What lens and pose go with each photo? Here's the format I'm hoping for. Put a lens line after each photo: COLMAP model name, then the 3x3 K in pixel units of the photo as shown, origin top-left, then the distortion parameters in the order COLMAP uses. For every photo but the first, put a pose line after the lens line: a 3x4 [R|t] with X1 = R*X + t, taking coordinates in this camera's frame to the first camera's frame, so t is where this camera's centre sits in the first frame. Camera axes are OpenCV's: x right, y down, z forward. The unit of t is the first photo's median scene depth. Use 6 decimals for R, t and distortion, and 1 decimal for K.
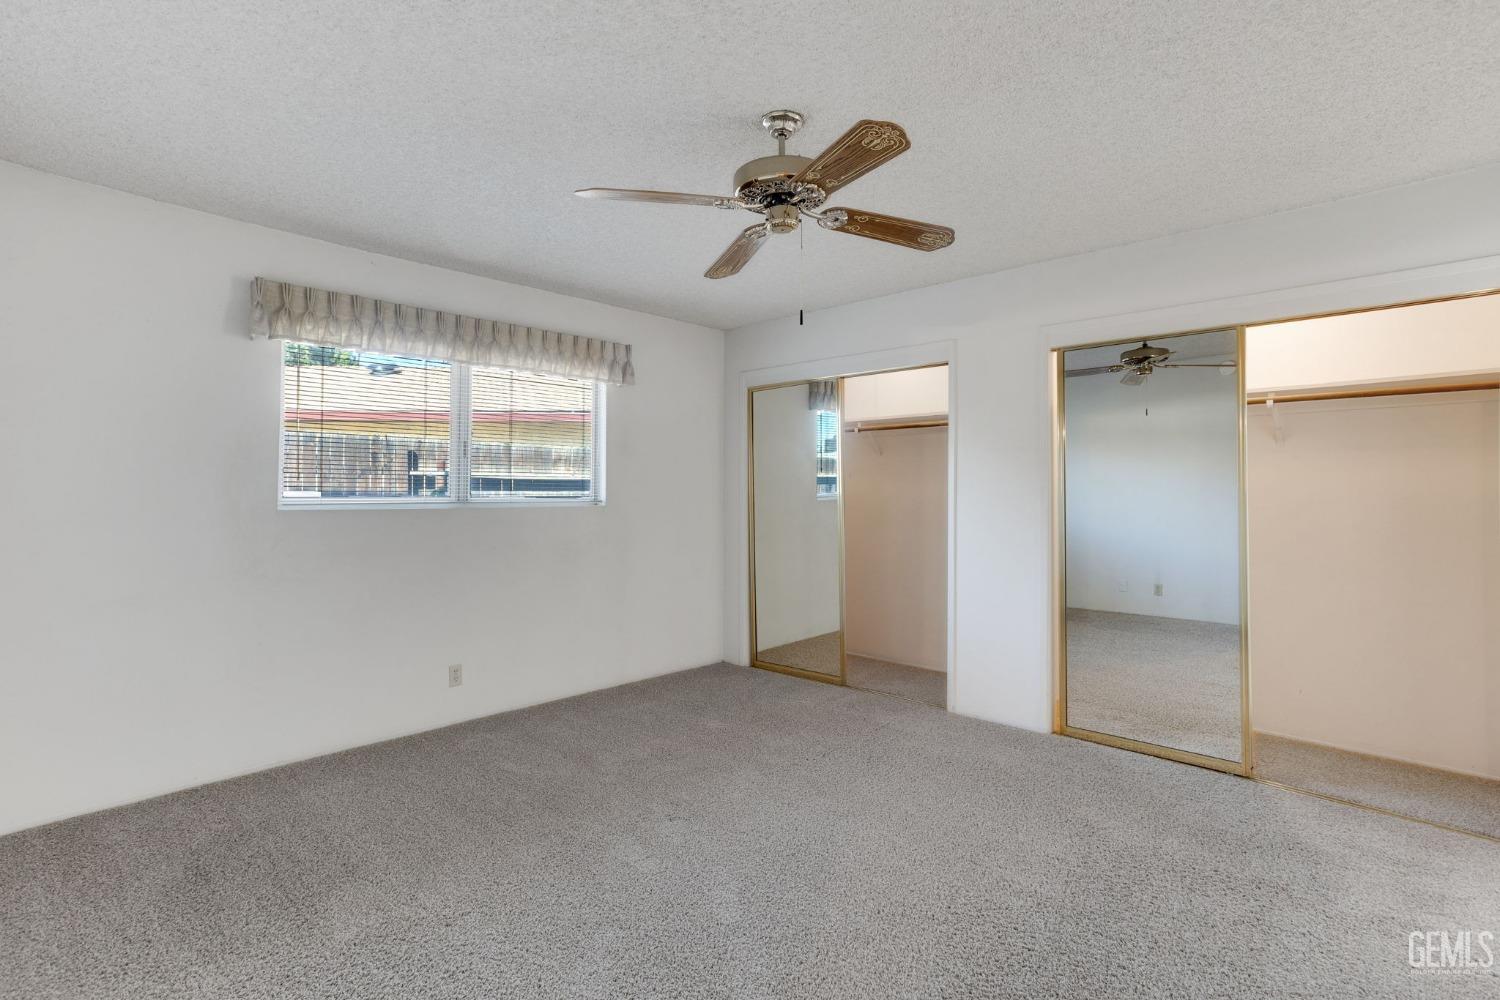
lens RADIAL K [[719.9, 0, 750.0], [0, 719.9, 500.0], [0, 0, 1]] dist [-0.029559, 0.034410]
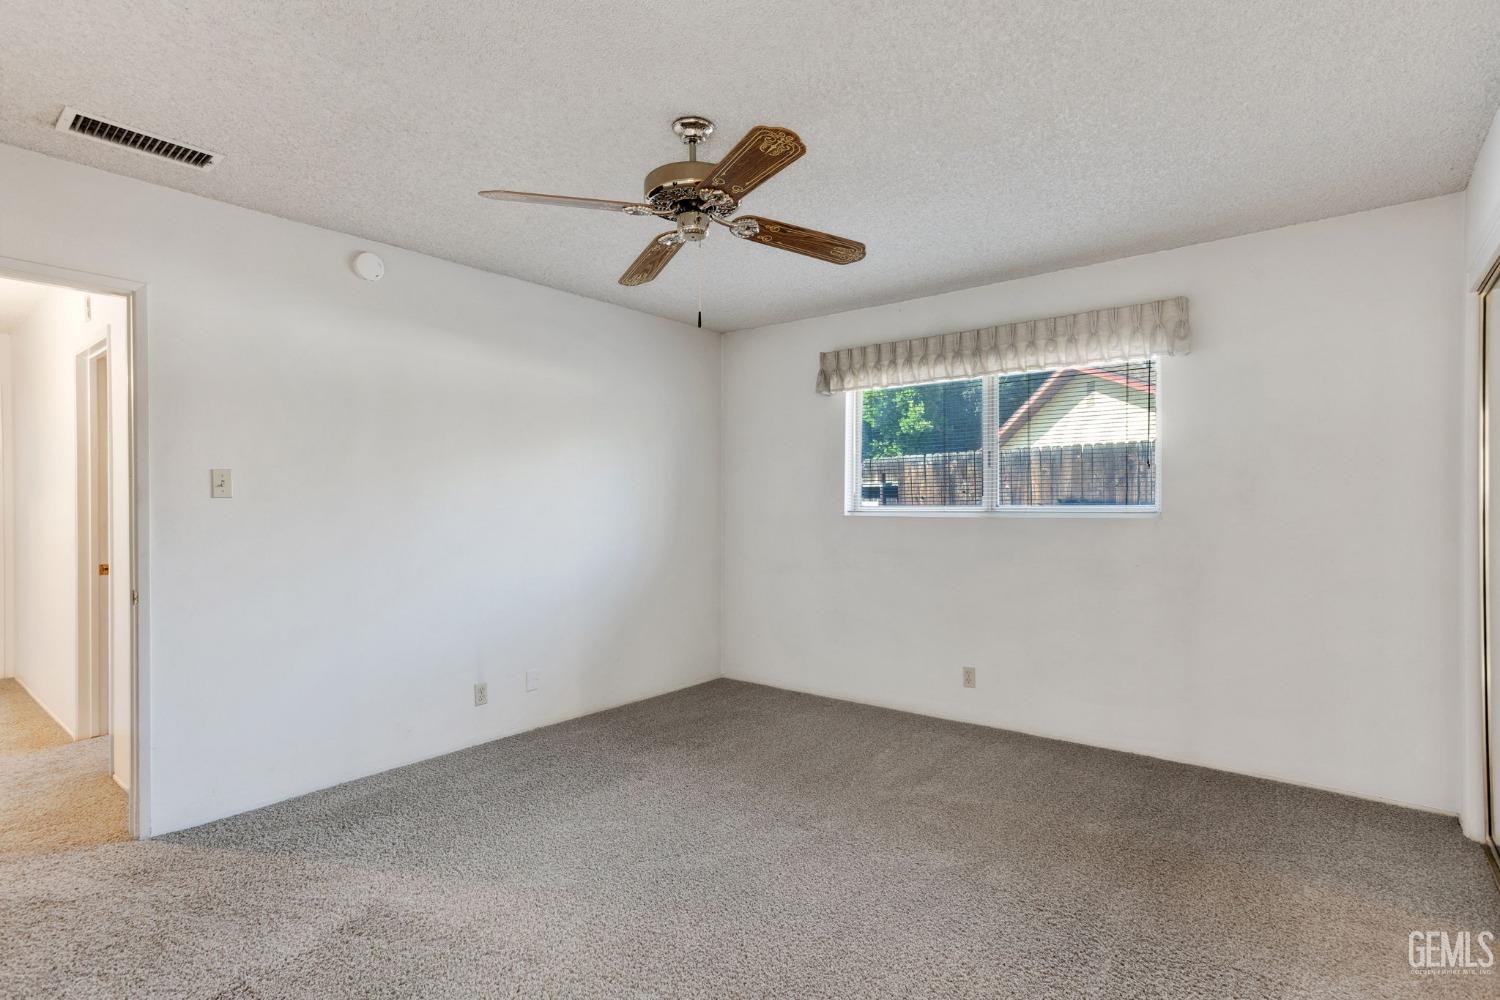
lens RADIAL K [[758.0, 0, 744.0], [0, 758.0, 509.6], [0, 0, 1]] dist [-0.078931, 0.031695]
pose [[0.047387, 0.007192, -0.998851, 0.721724], [-0.002888, 0.999971, 0.007063, -0.006430], [0.998872, 0.002550, 0.047407, 0.673569]]
